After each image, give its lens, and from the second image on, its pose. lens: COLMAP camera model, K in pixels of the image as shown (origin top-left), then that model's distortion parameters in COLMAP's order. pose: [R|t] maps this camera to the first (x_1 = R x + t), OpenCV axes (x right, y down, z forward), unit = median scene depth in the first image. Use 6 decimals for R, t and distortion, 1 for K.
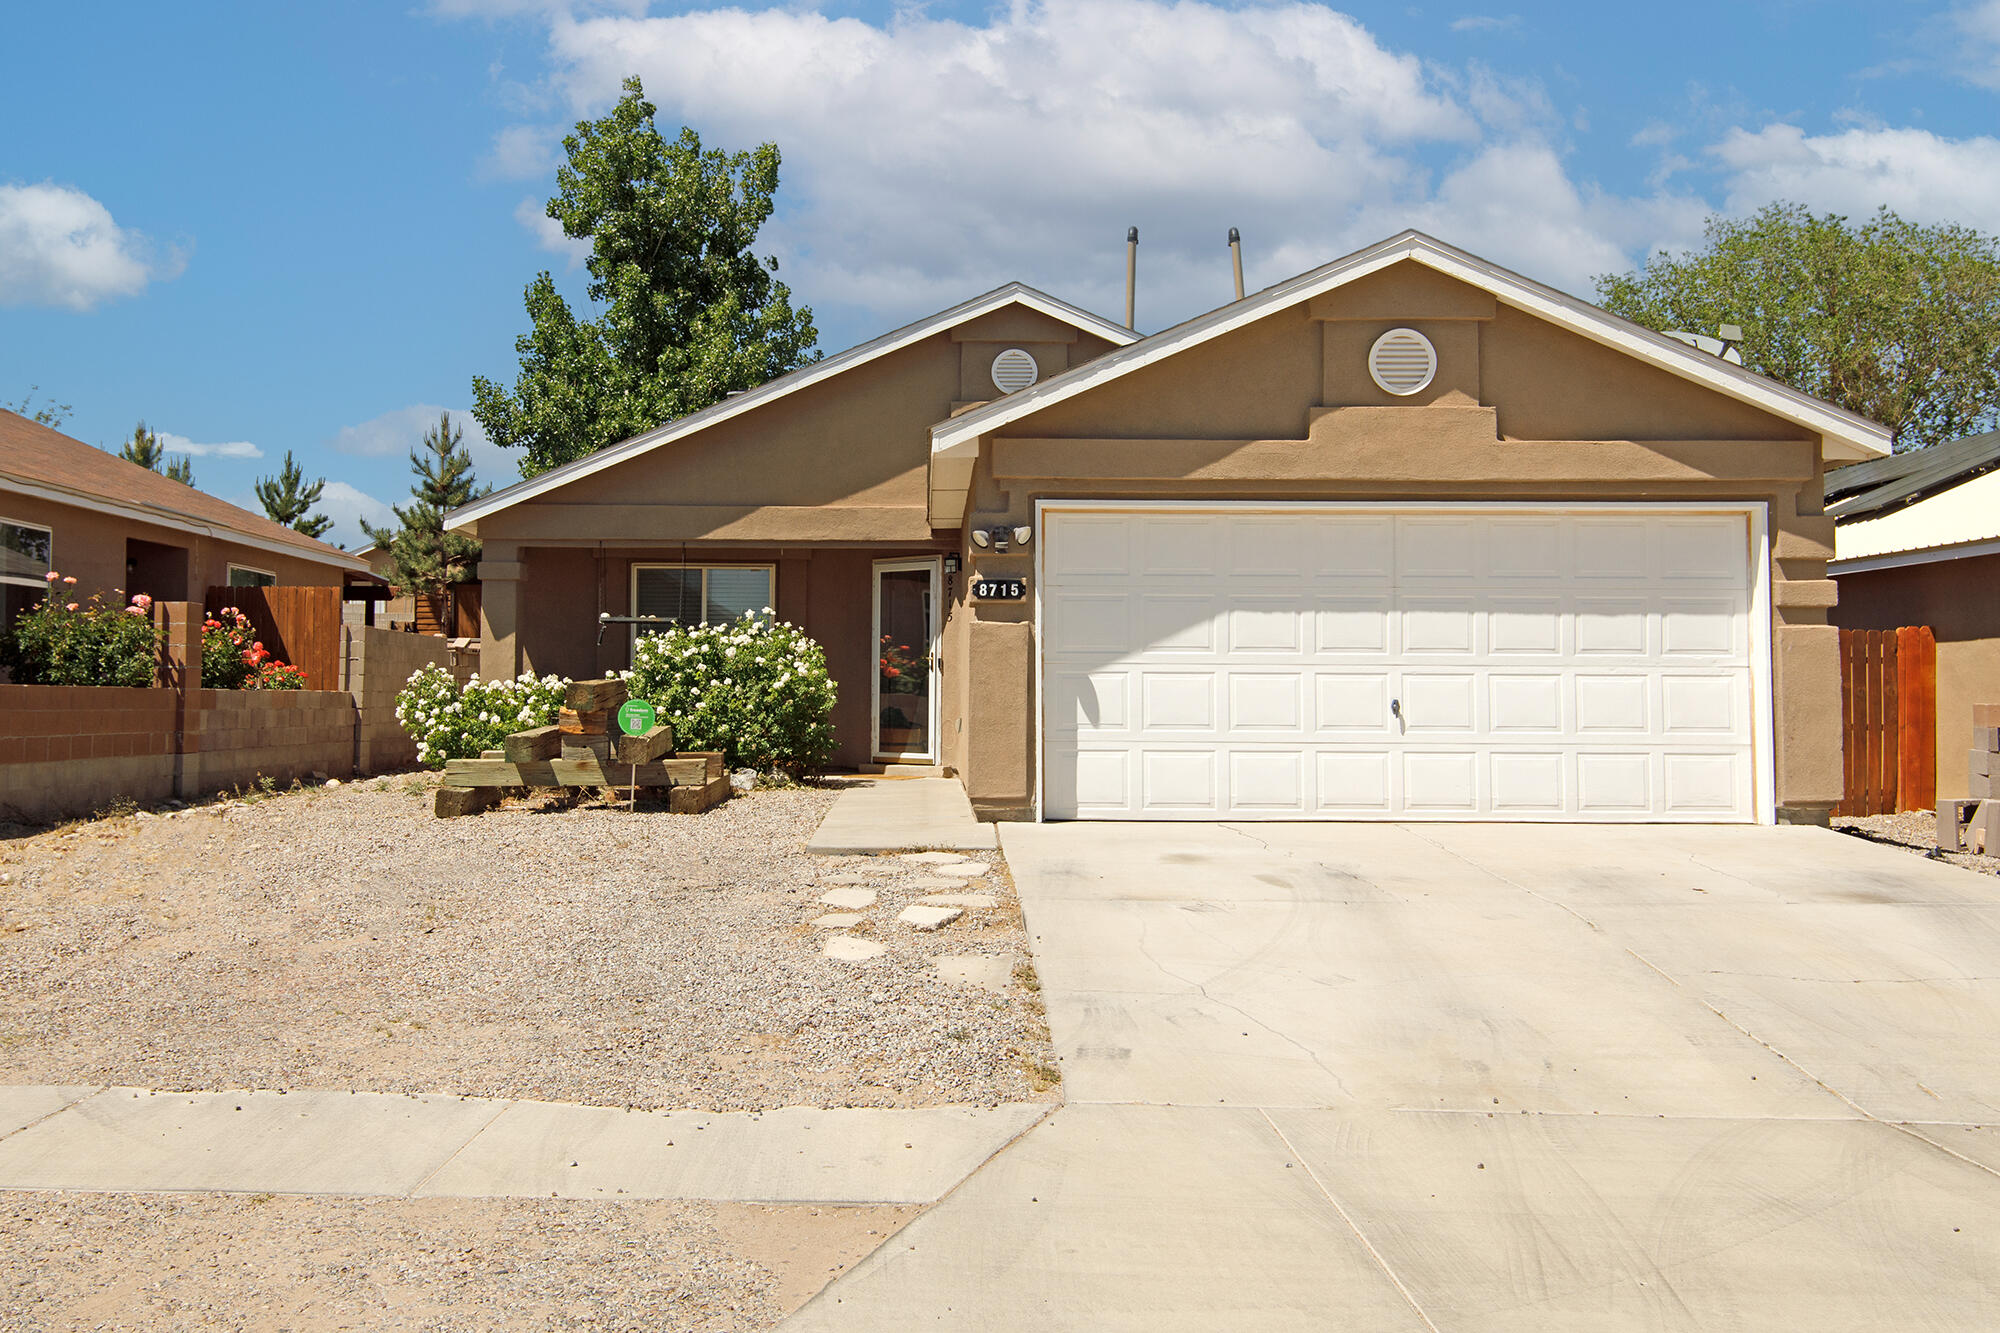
lens RADIAL K [[1956.5, 0, 1000.0], [0, 1956.5, 666.5], [0, 0, 1]] dist [0.008162, 0.005735]
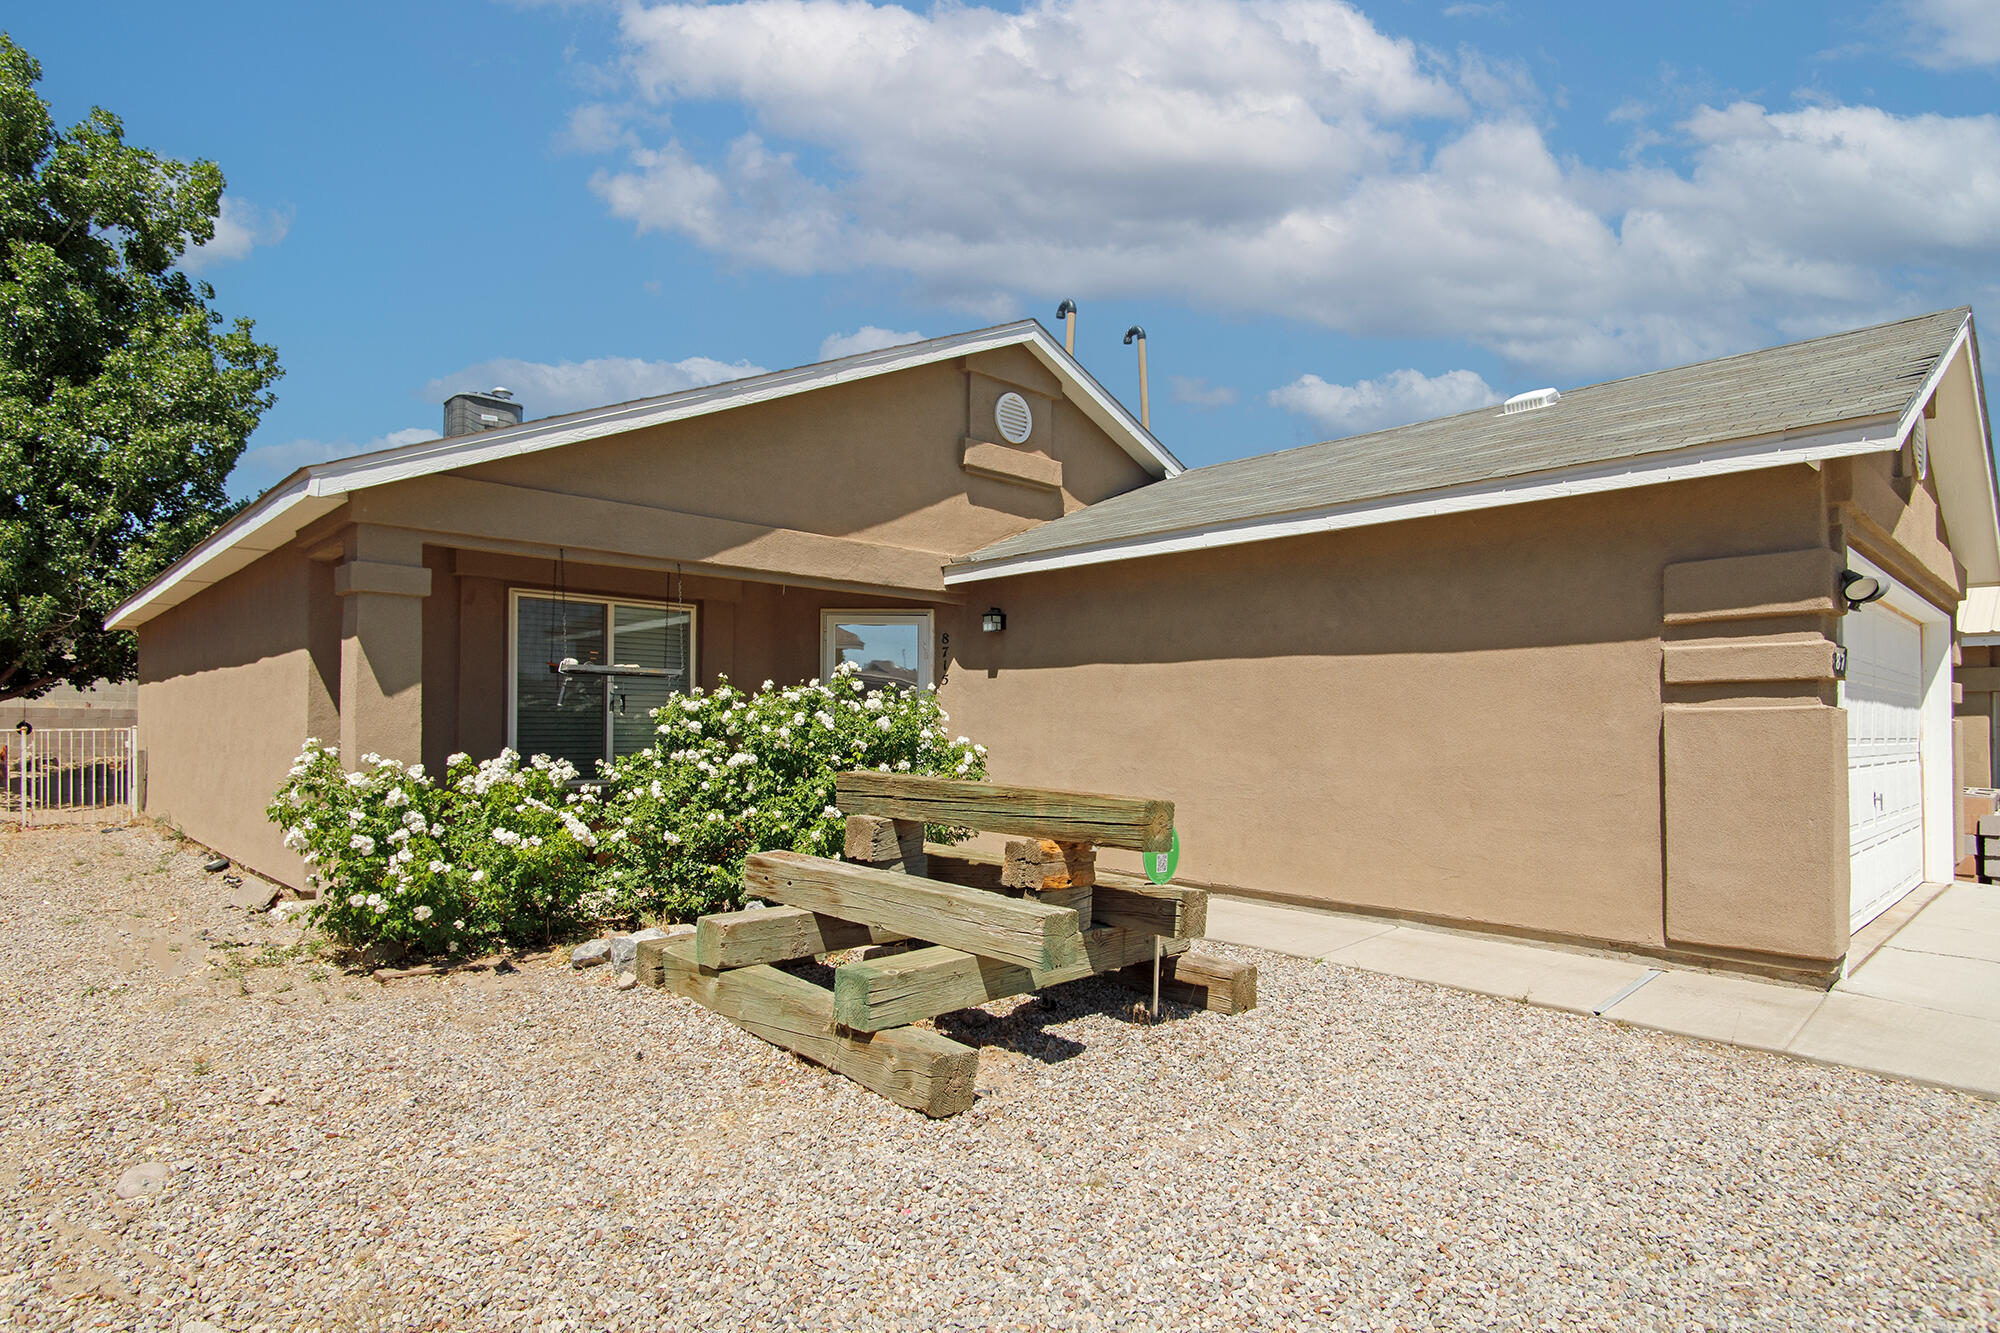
lens RADIAL K [[1060.0, 0, 998.9], [0, 1060.0, 718.0], [0, 0, 1]] dist [0.020945, 0.001149]
pose [[0.739324, 0.006140, 0.673322, -0.476562], [-0.014823, 0.999864, 0.007159, -0.016424], [-0.673187, -0.015274, 0.739315, 0.892568]]
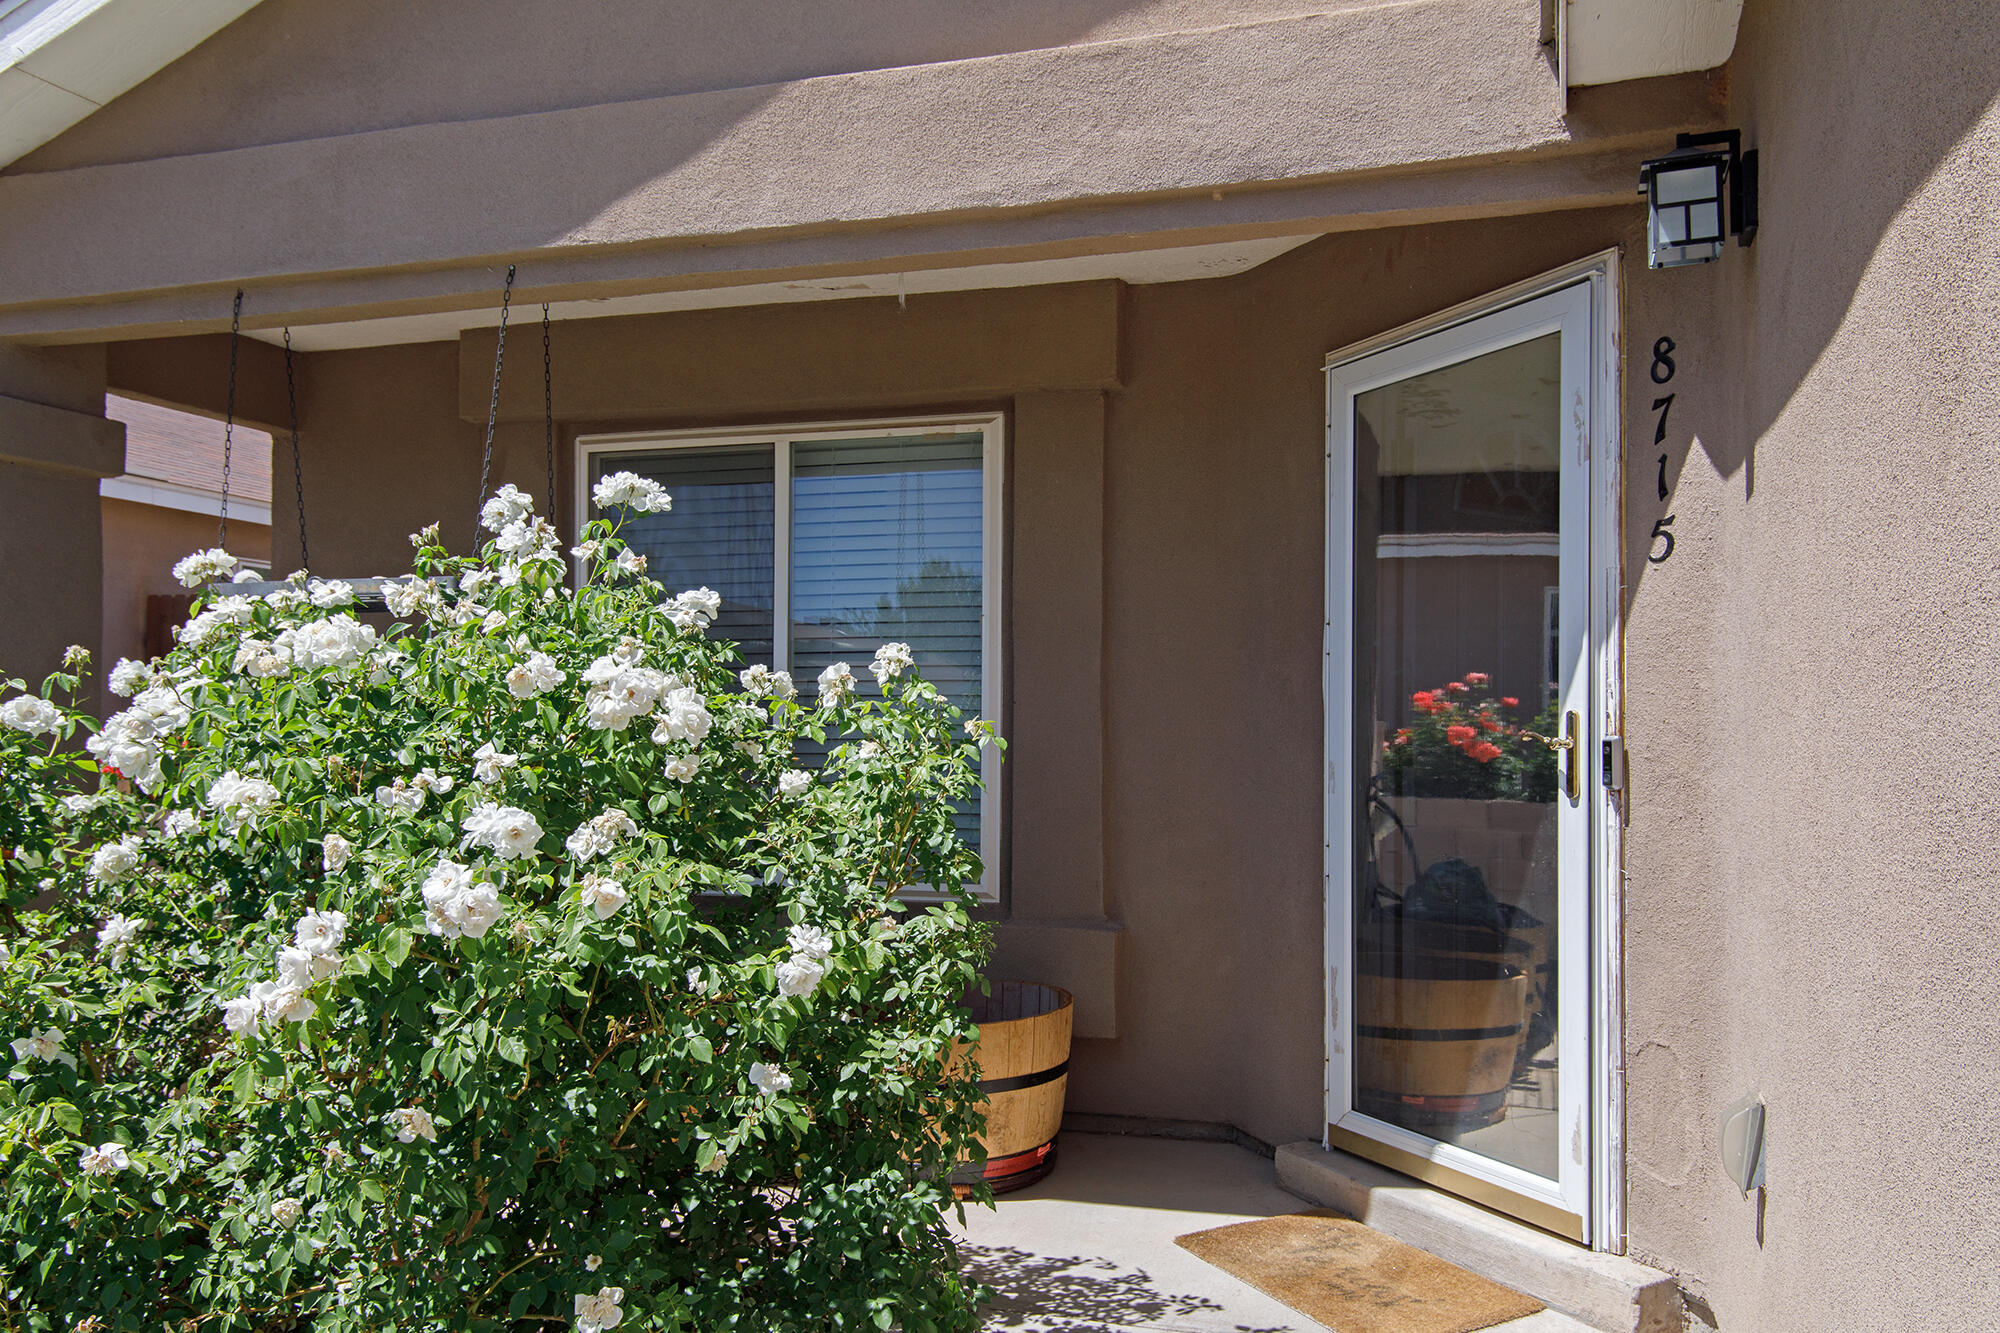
lens RADIAL K [[1677.4, 0, 1000.0], [0, 1677.4, 666.5], [0, 0, 1]] dist [0.049904, 0.001645]
pose [[0.935542, -0.009190, -0.353096, -0.040428], [-0.002997, 0.999419, -0.033955, -0.008638], [0.353203, 0.032824, 0.934971, 1.163290]]
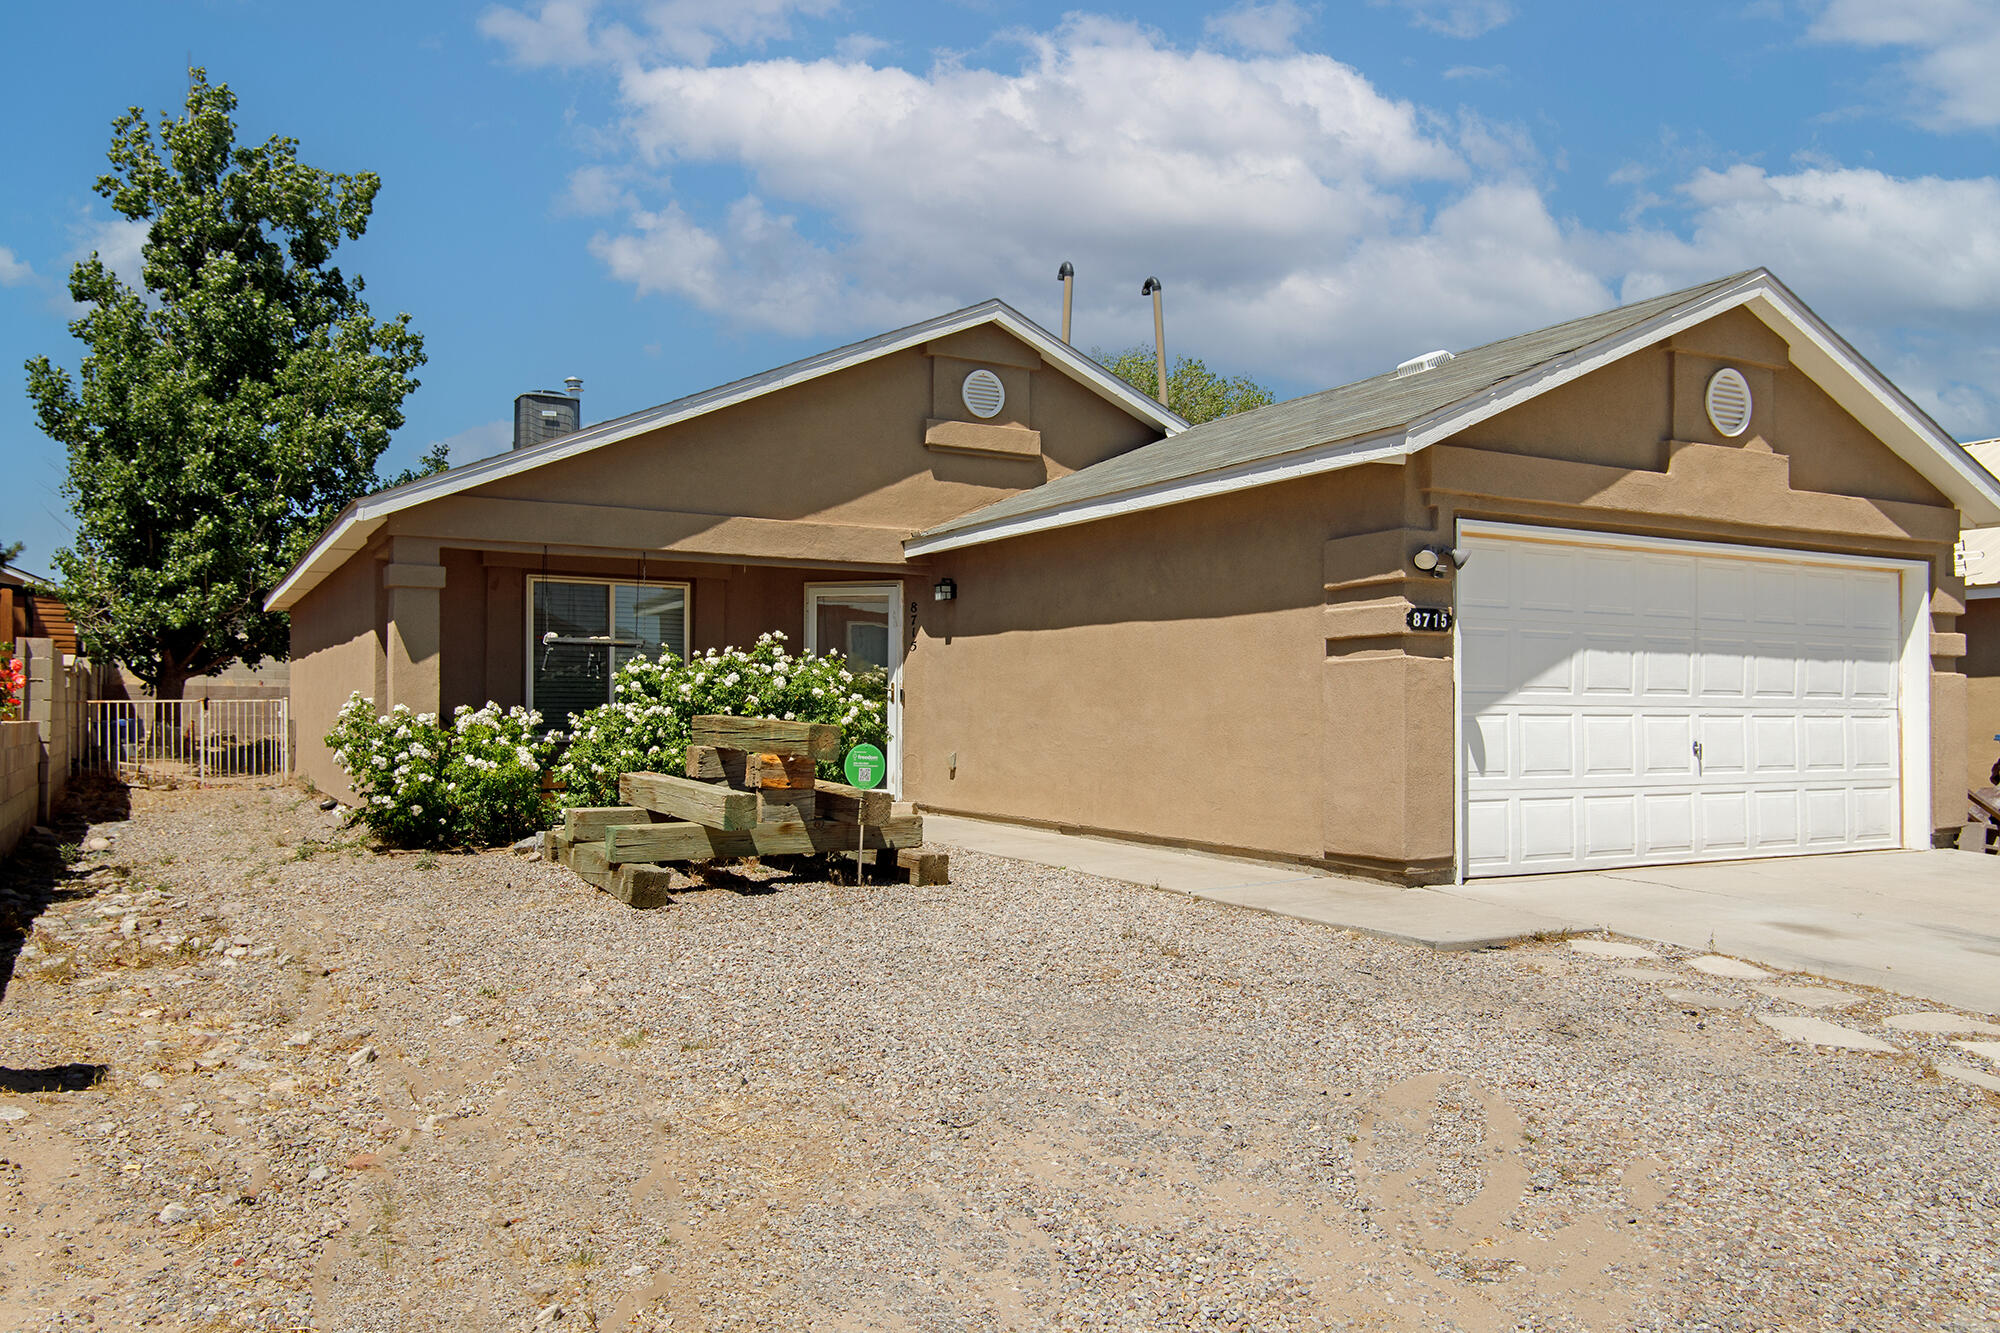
lens RADIAL K [[1480.7, 0, 998.7], [0, 1480.7, 705.9], [0, 0, 1]] dist [0.006477, -0.005036]
pose [[0.884399, 0.002679, 0.466725, -0.463529], [-0.008923, 0.999898, 0.011170, -0.006500], [-0.466647, -0.014043, 0.884332, 0.492390]]
